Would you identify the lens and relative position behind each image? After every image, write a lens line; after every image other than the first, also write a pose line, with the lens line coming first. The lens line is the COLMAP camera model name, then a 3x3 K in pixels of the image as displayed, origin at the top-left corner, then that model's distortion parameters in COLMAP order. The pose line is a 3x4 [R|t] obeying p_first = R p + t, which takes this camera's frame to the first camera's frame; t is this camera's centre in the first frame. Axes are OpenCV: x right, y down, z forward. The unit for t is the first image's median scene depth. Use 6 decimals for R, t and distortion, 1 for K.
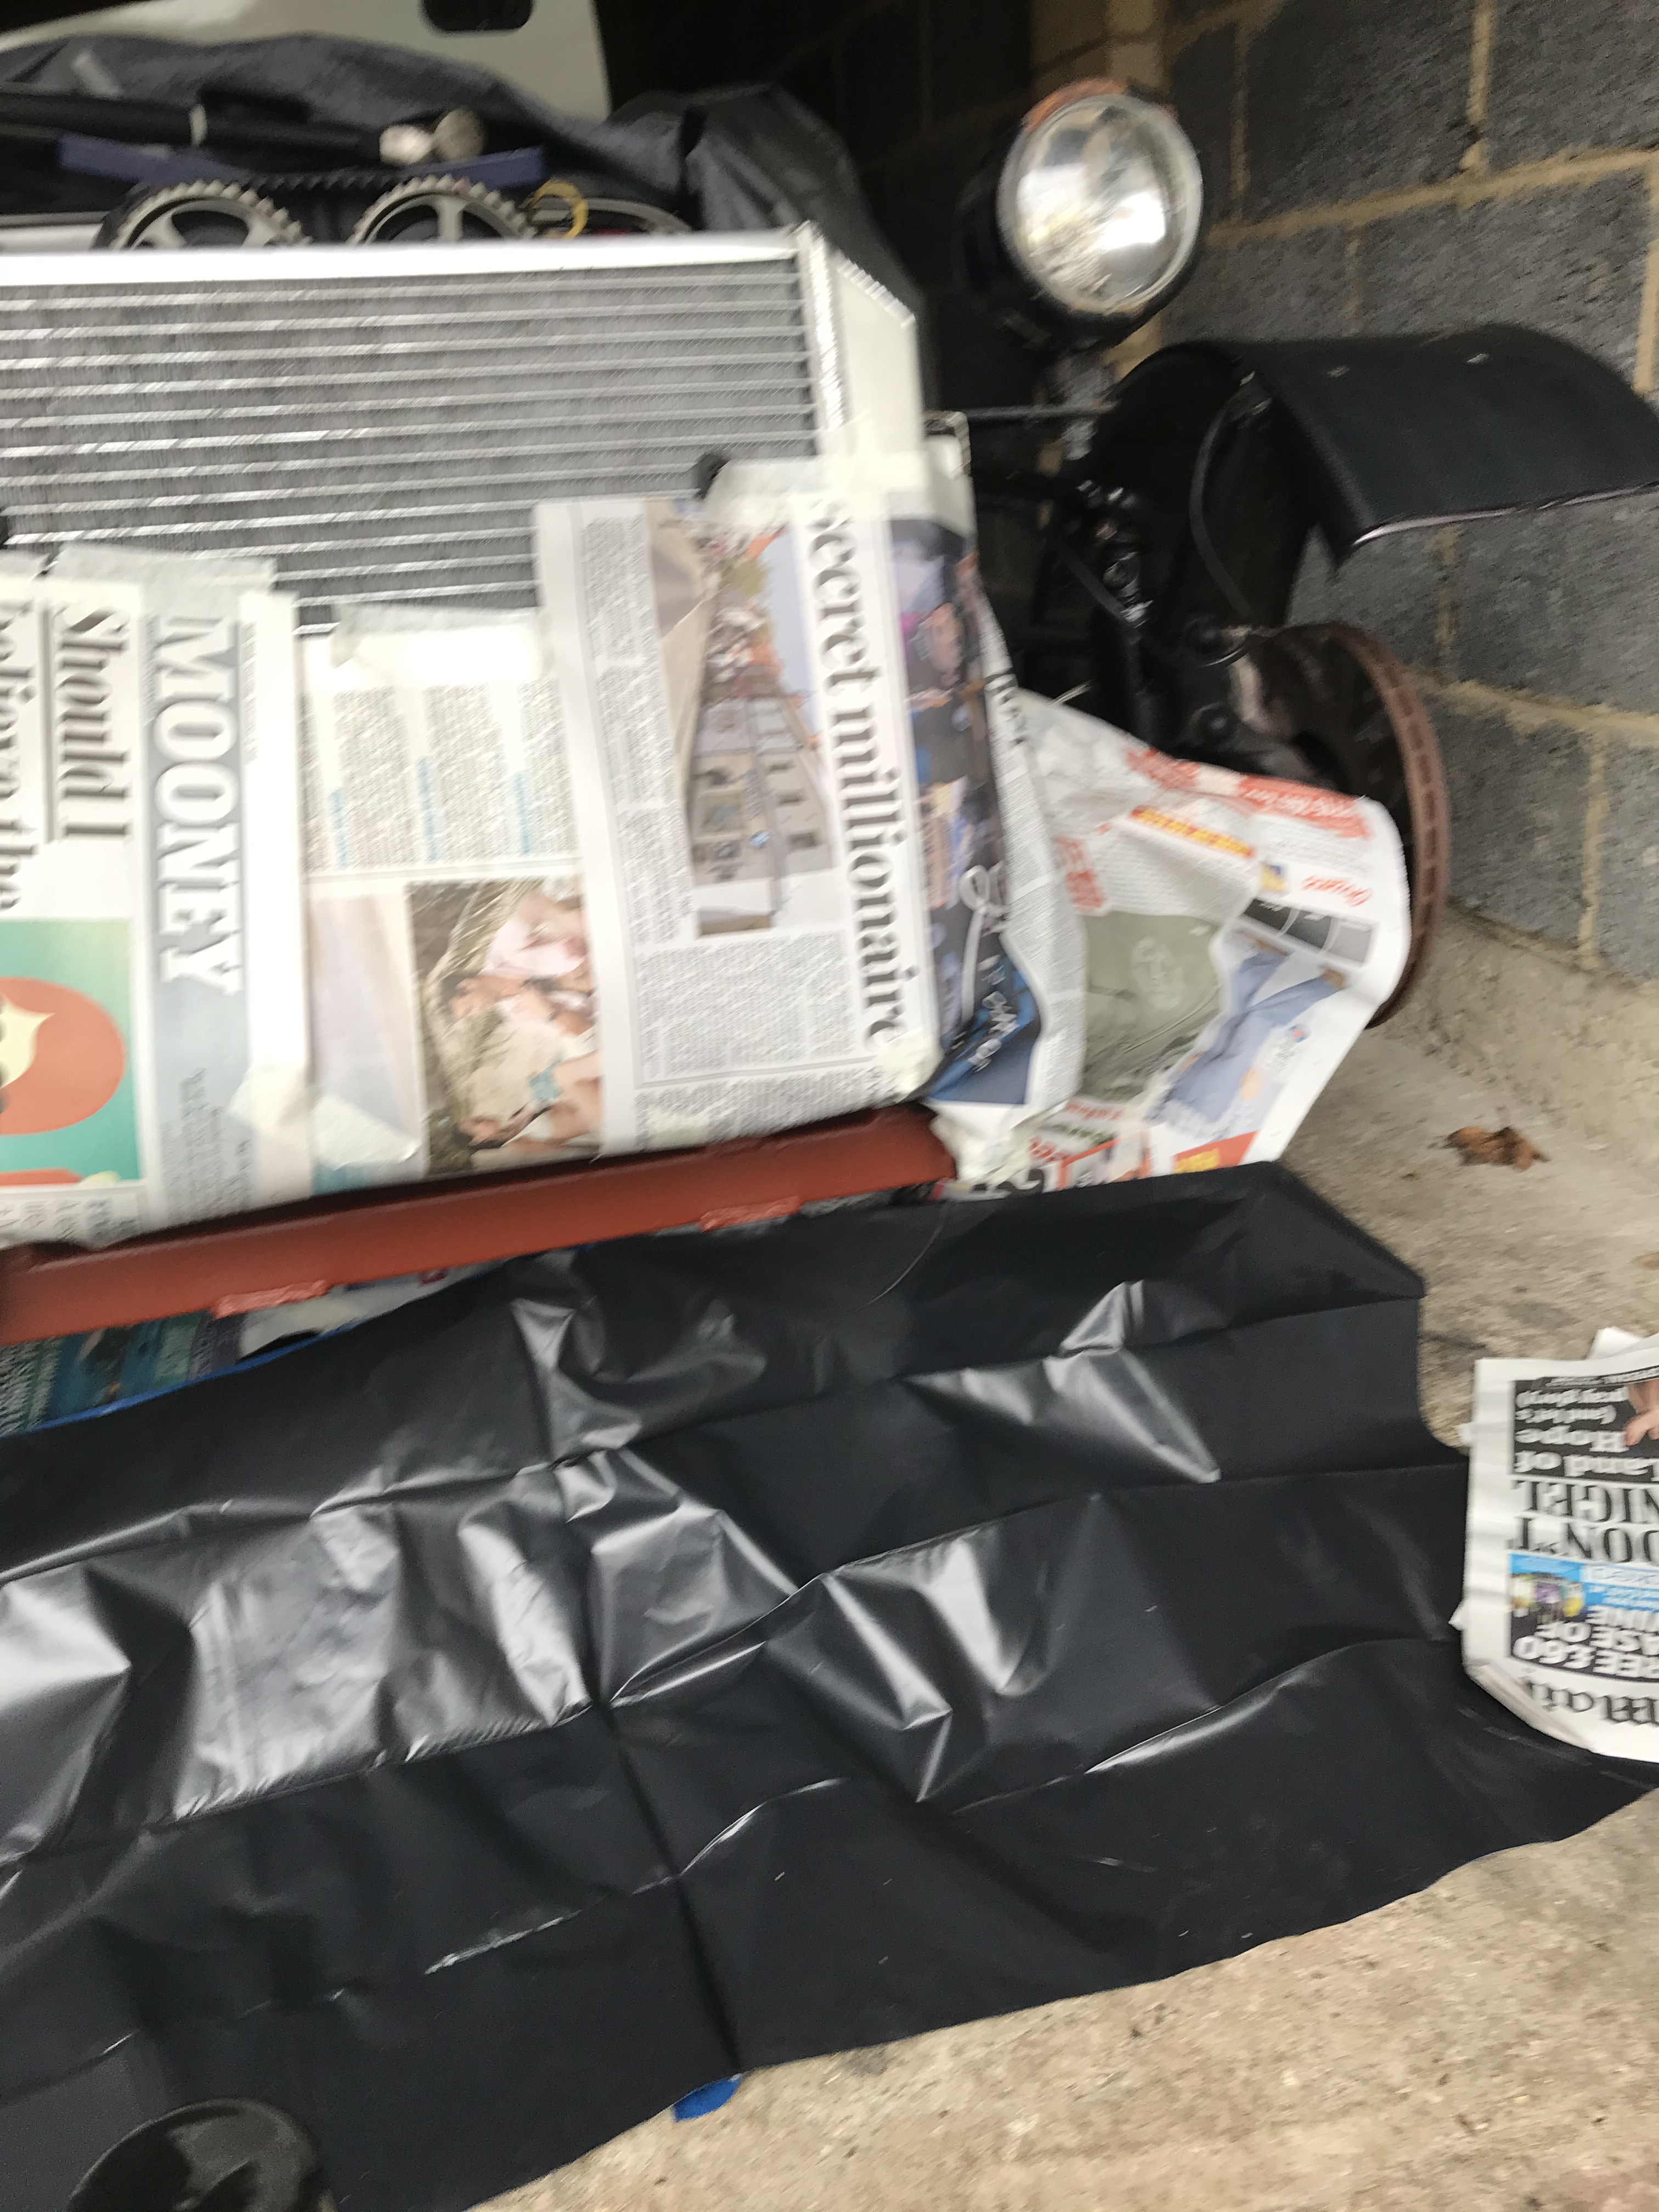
lens RADIAL K [[1751.8, 0, 829.5], [0, 1751.8, 1106.0], [0, 0, 1]] dist [0.007482, -0.016948]
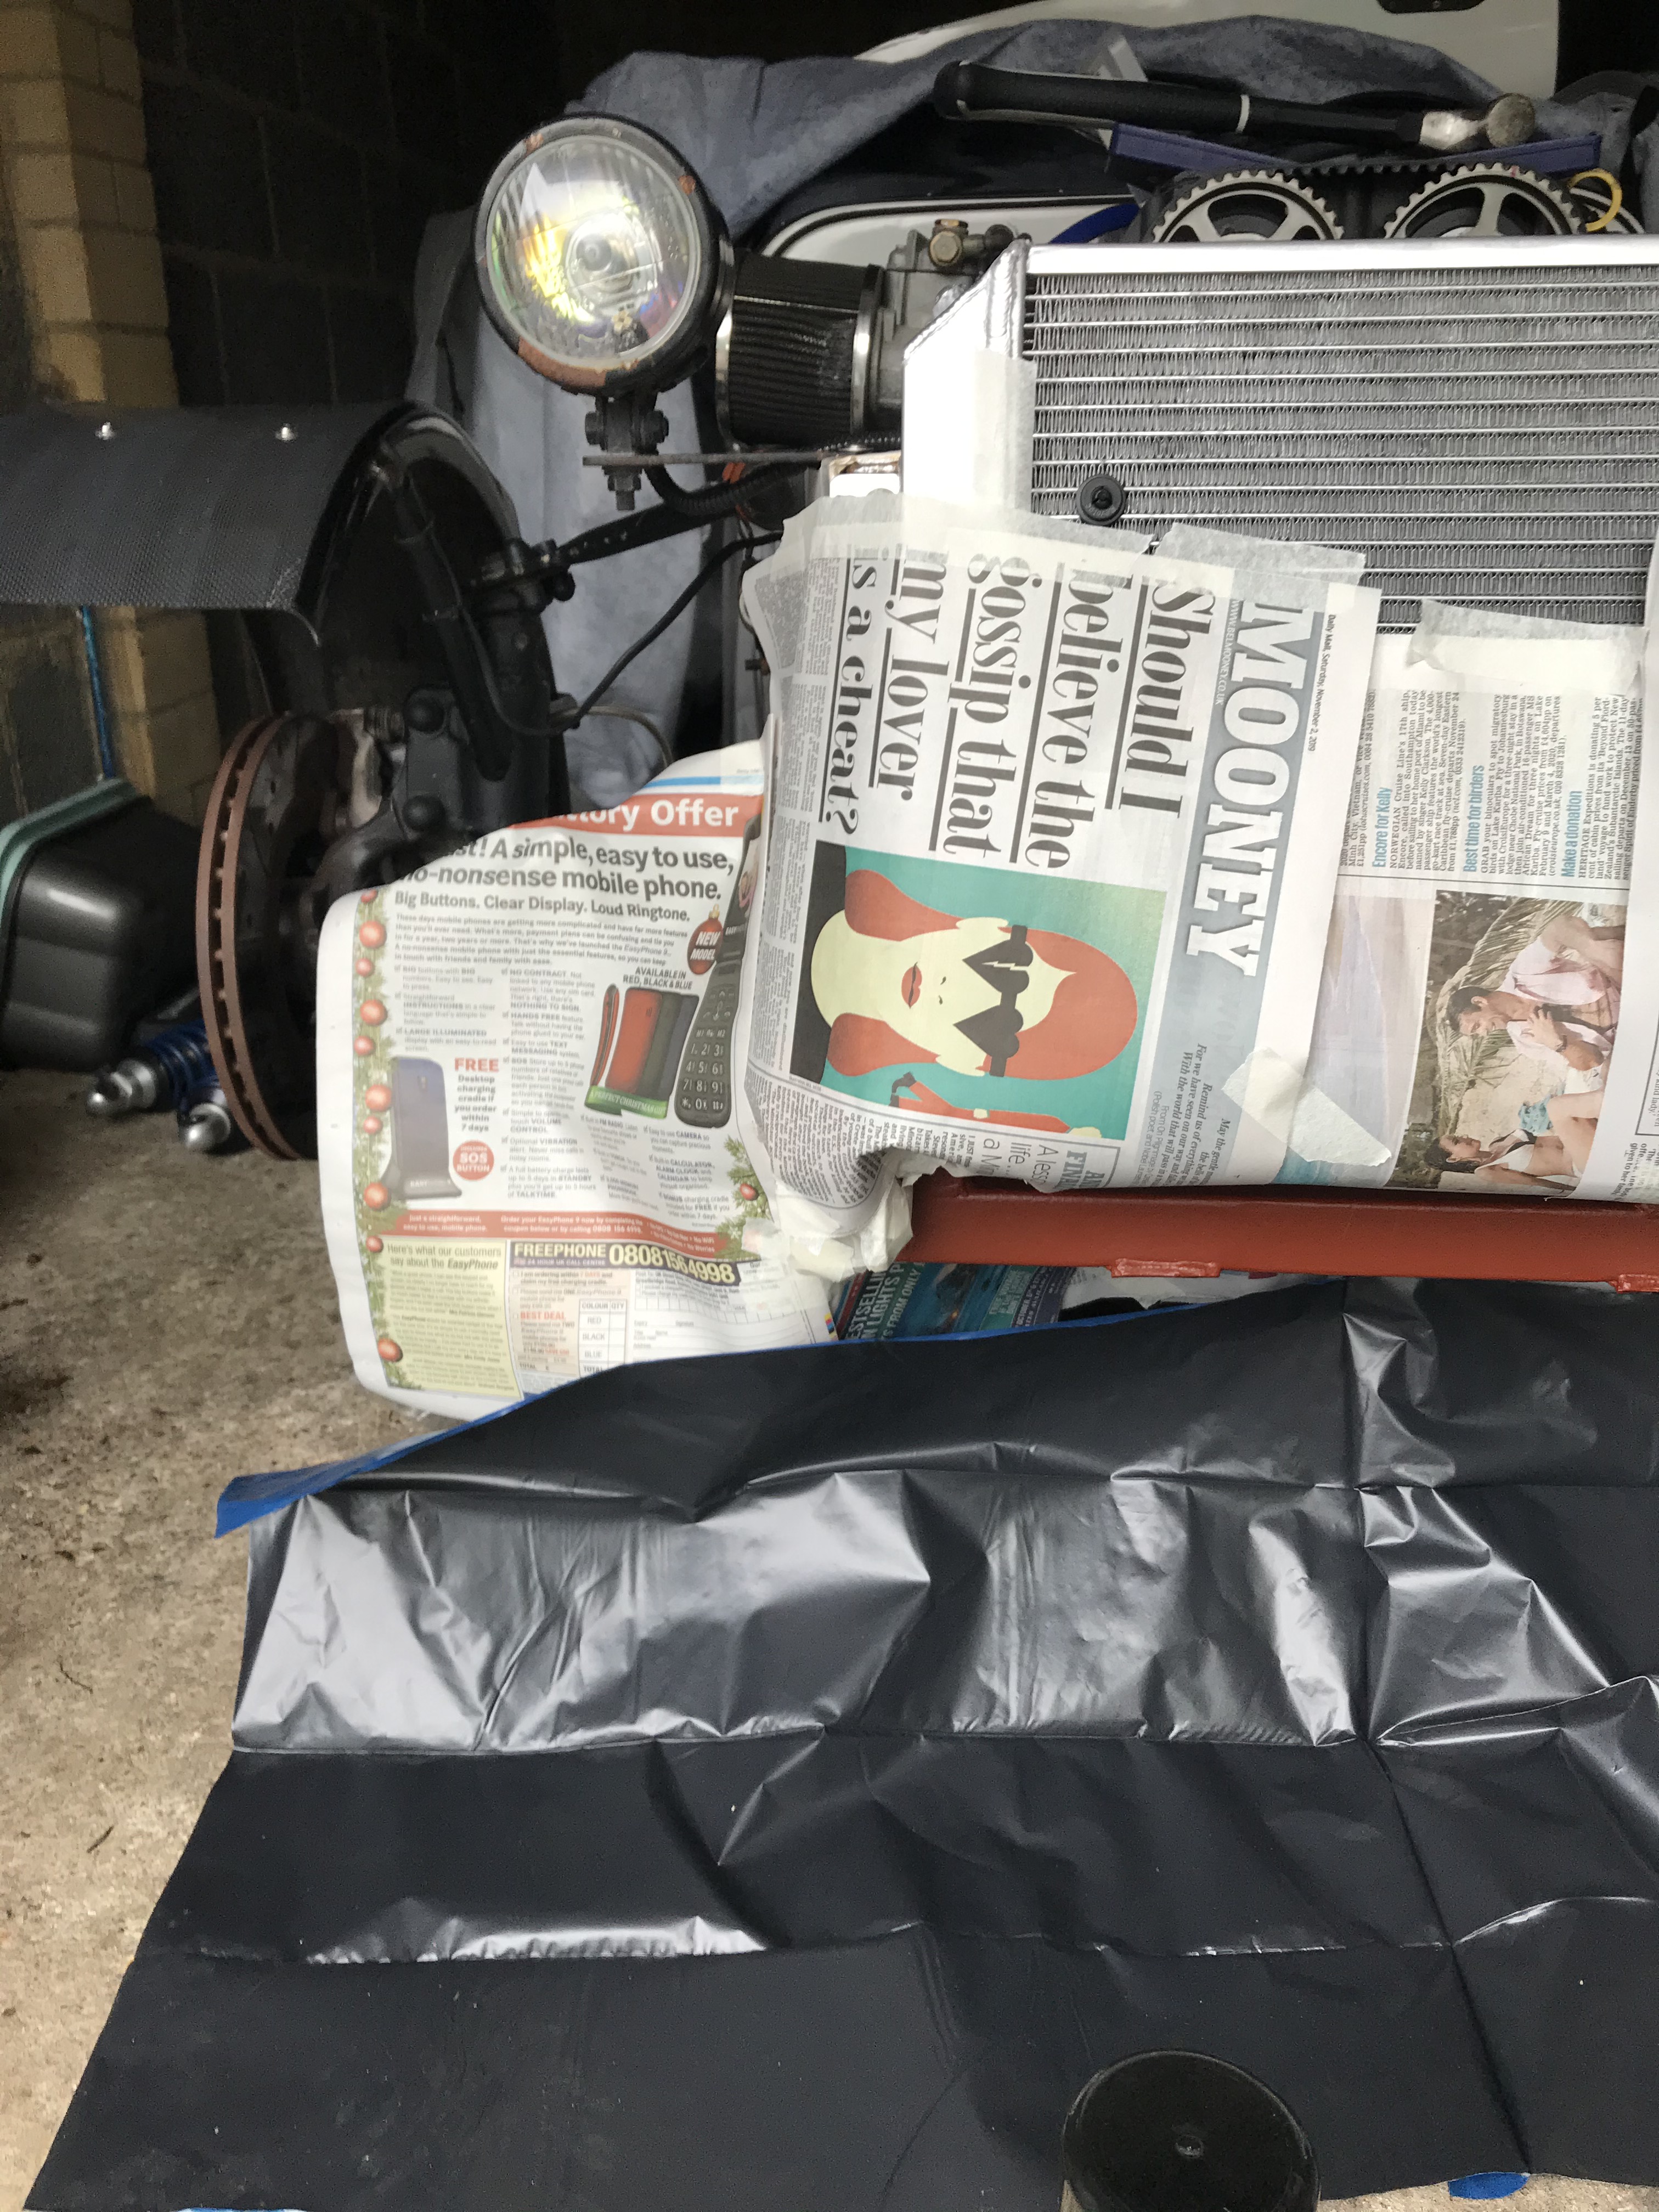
lens RADIAL K [[1751.8, 0, 829.5], [0, 1751.8, 1106.0], [0, 0, 1]] dist [0.007482, -0.016948]
pose [[0.928666, 0.172209, -0.328517, -0.207287], [-0.169232, 0.984849, 0.037865, 0.011835], [0.330060, 0.020431, 0.943739, -0.034356]]
